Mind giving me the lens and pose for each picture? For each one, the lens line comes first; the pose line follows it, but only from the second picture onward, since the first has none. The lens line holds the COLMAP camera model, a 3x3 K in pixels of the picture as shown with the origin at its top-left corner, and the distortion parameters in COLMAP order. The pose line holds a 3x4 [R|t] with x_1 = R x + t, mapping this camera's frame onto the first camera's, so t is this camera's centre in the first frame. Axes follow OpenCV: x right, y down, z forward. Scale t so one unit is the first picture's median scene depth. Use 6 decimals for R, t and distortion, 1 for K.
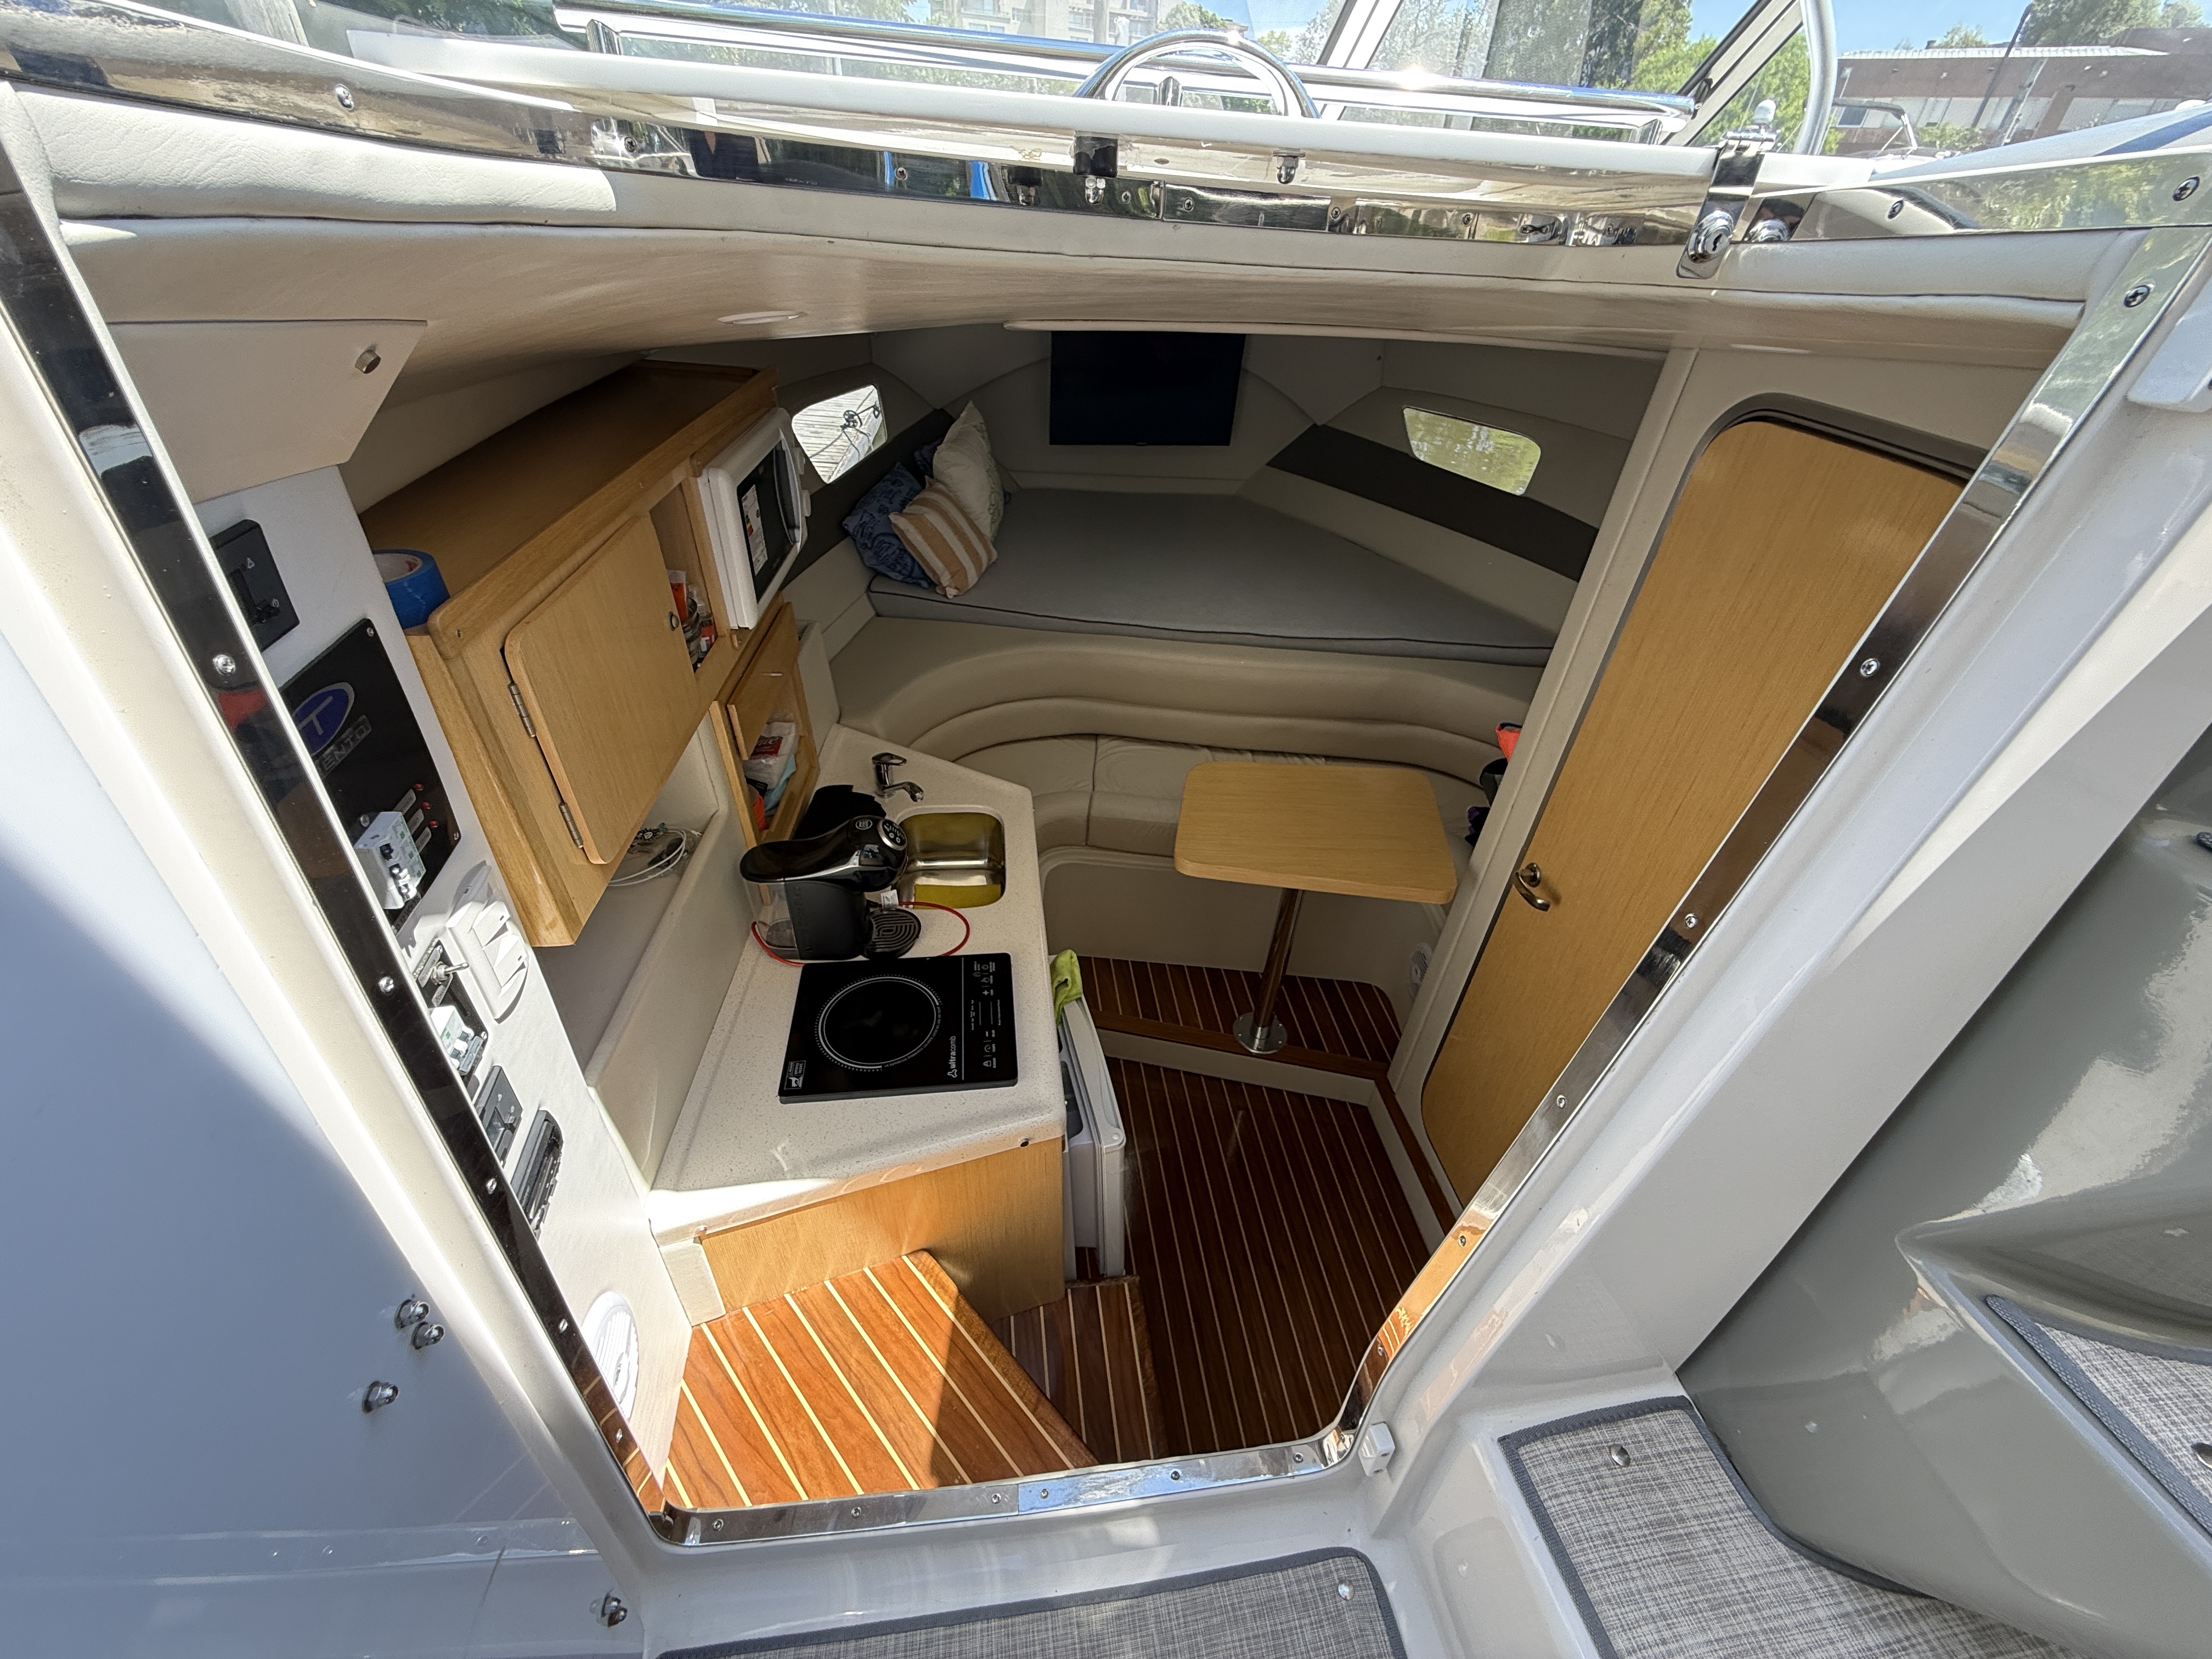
lens RADIAL K [[882.2, 0, 1103.4], [0, 882.2, 833.3], [0, 0, 1]] dist [-0.000466, -0.000072]
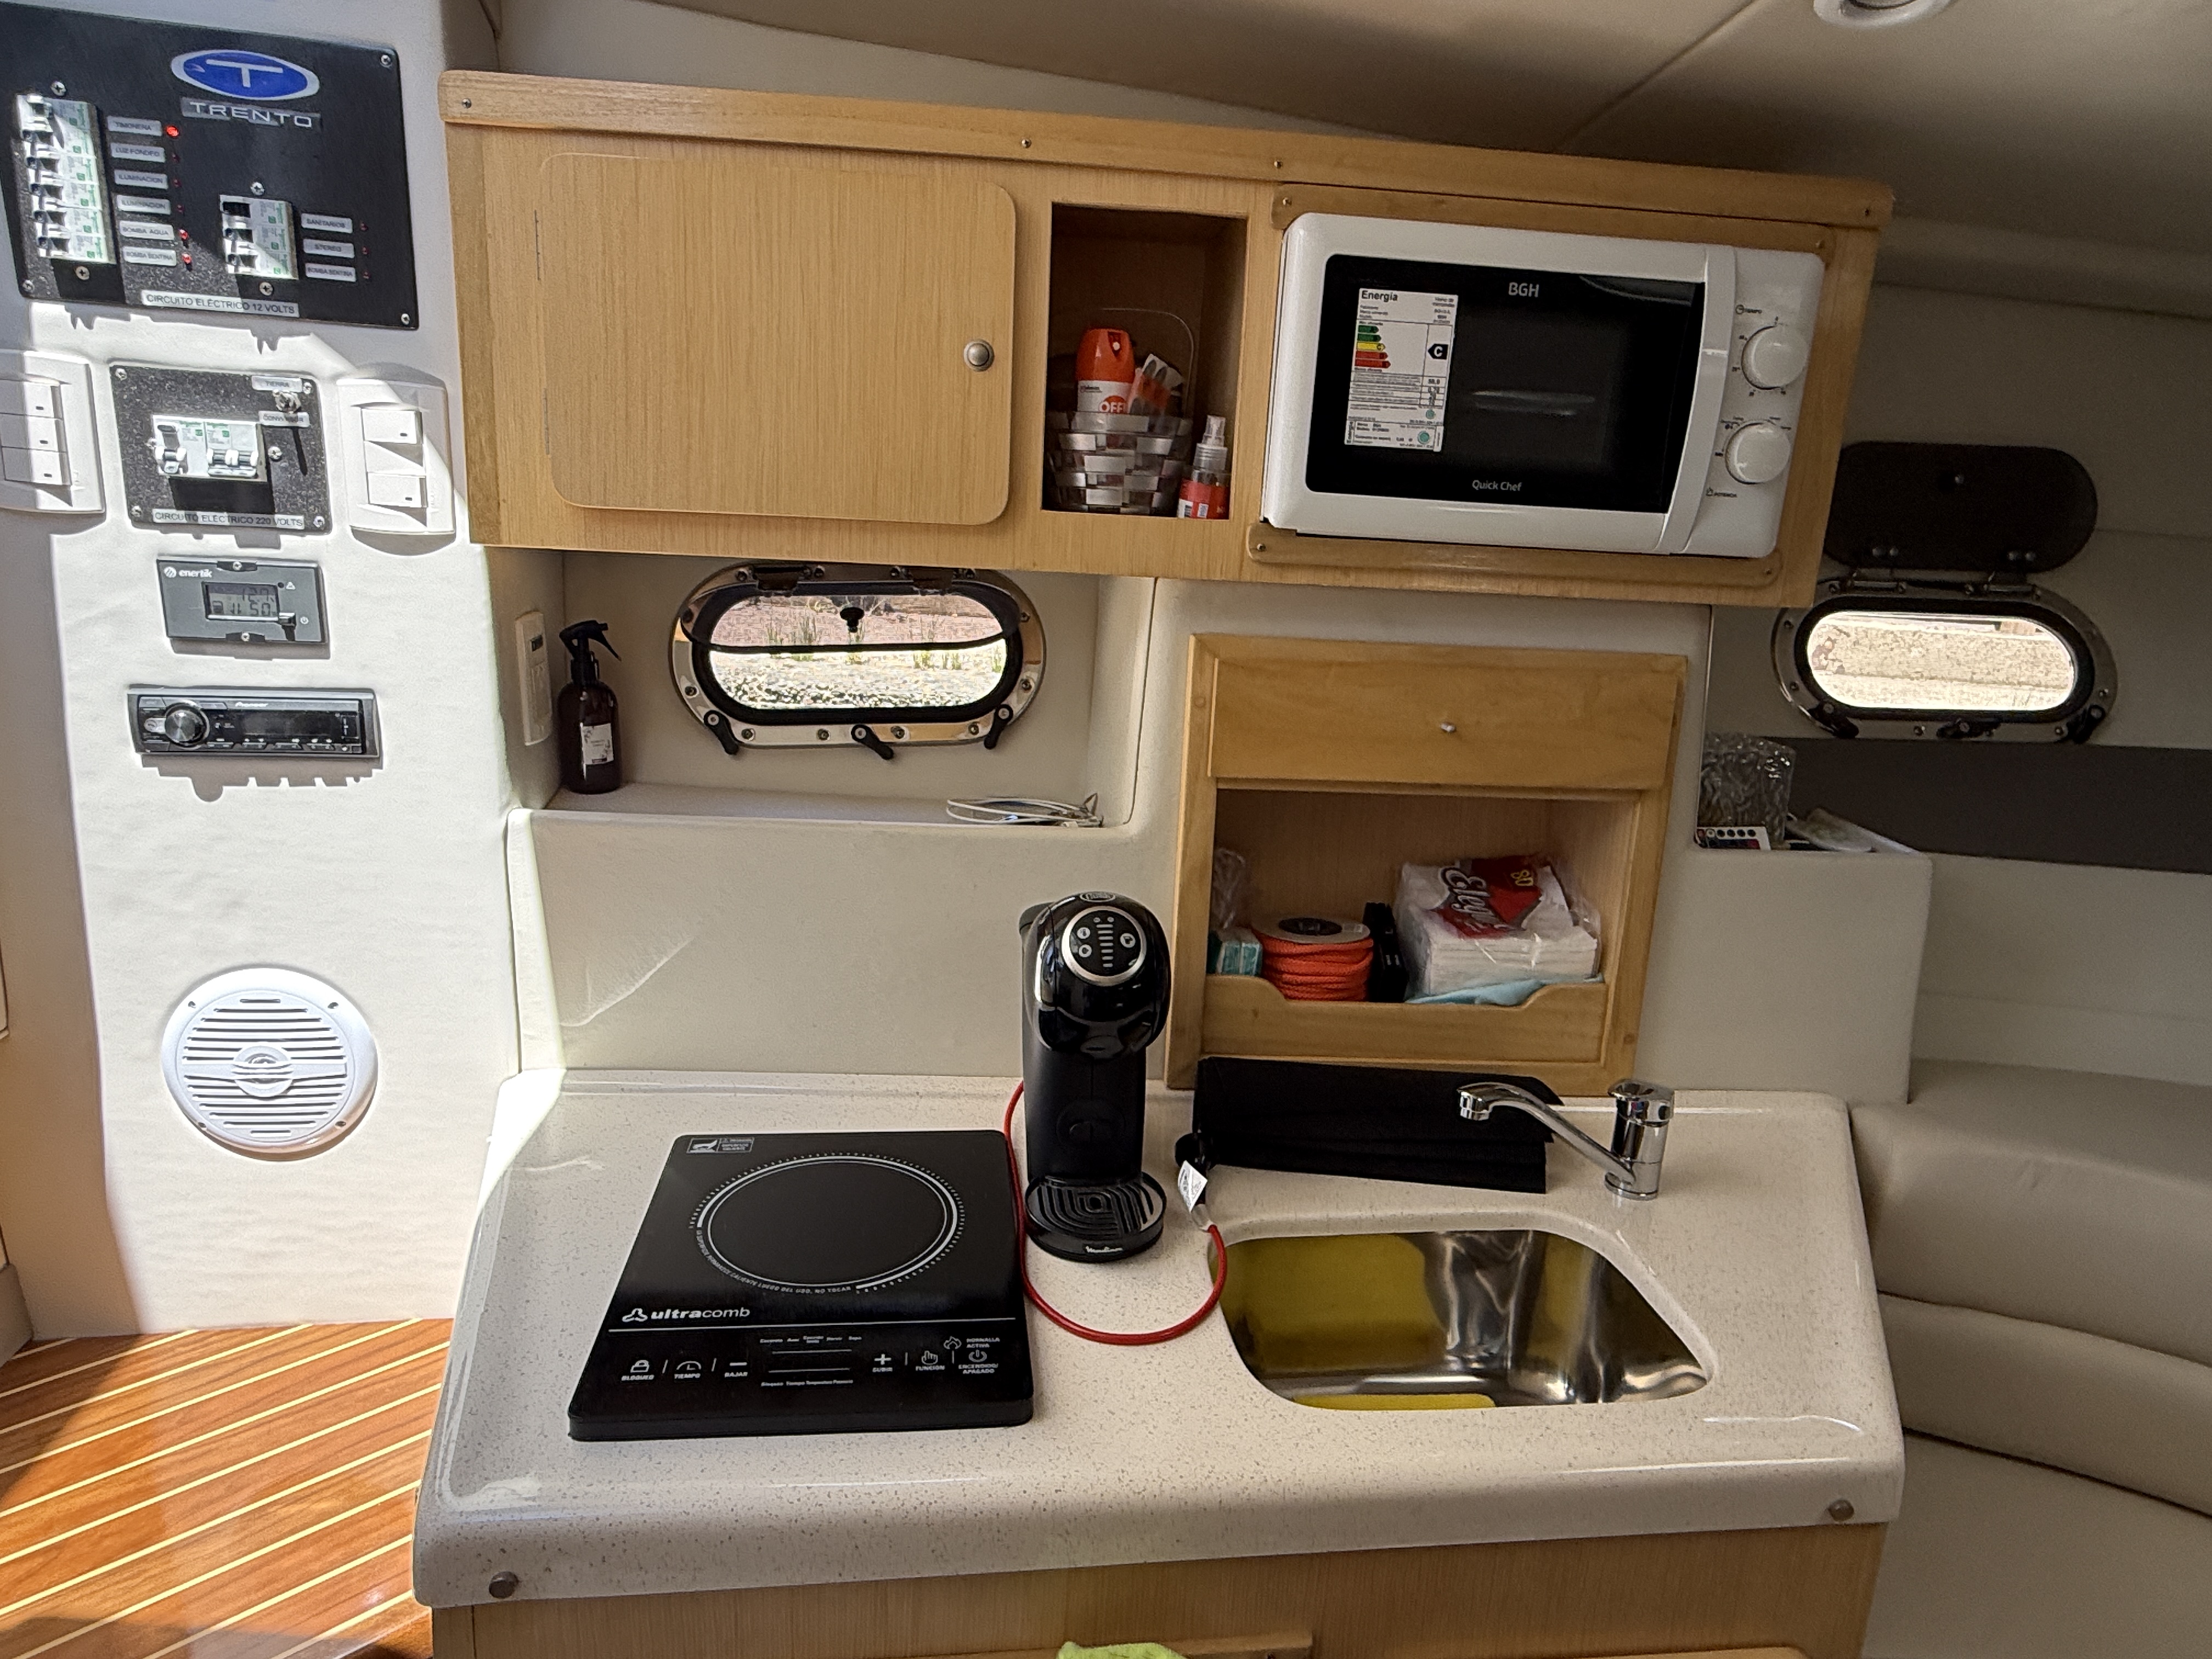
lens RADIAL K [[1298.8, 0, 1106.5], [0, 1298.8, 841.5], [0, 0, 1]] dist [-0.001532, -0.002666]
pose [[-0.001176, 0.200683, -0.979655, 0.204045], [-0.638857, 0.753523, 0.155127, -0.074642], [0.769325, 0.626042, 0.127322, 0.484360]]
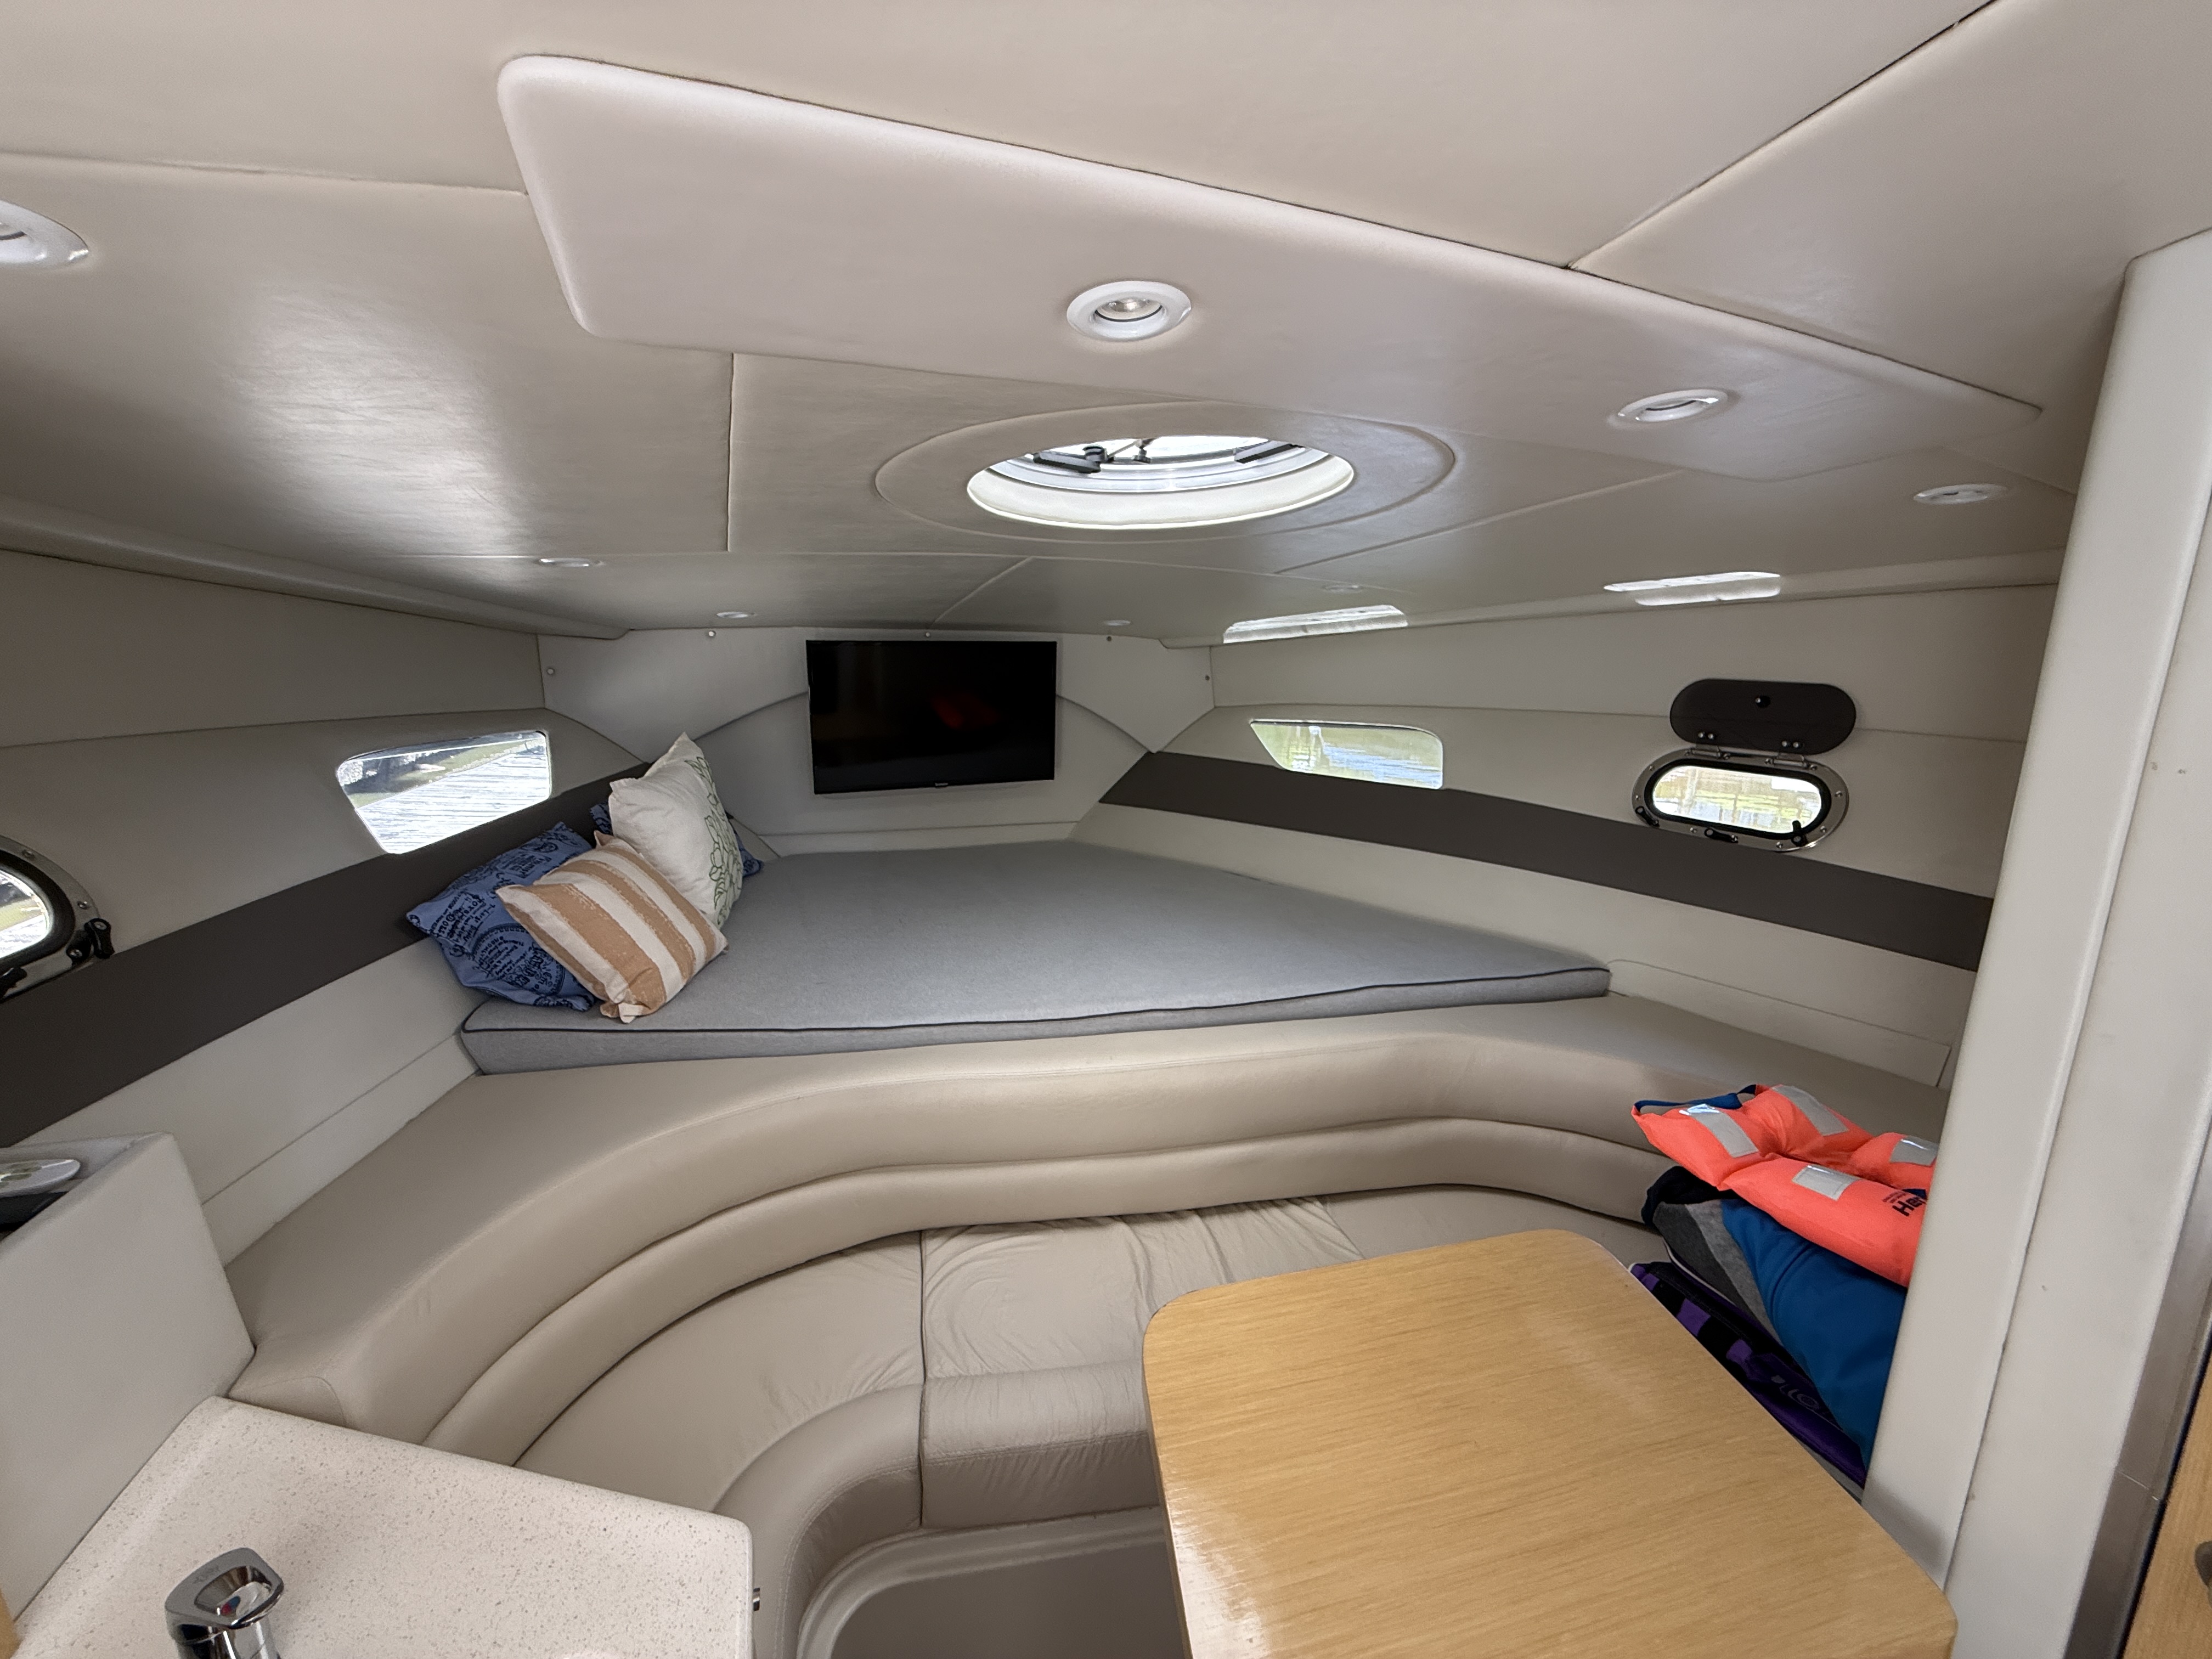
lens RADIAL K [[884.0, 0, 1101.3], [0, 884.0, 832.1], [0, 0, 1]] dist [-0.000742, 0.000240]
pose [[0.969480, -0.093538, 0.226626, 0.000552], [0.179009, 0.901674, -0.393624, -0.103048], [-0.167524, 0.422179, 0.890899, 0.407219]]
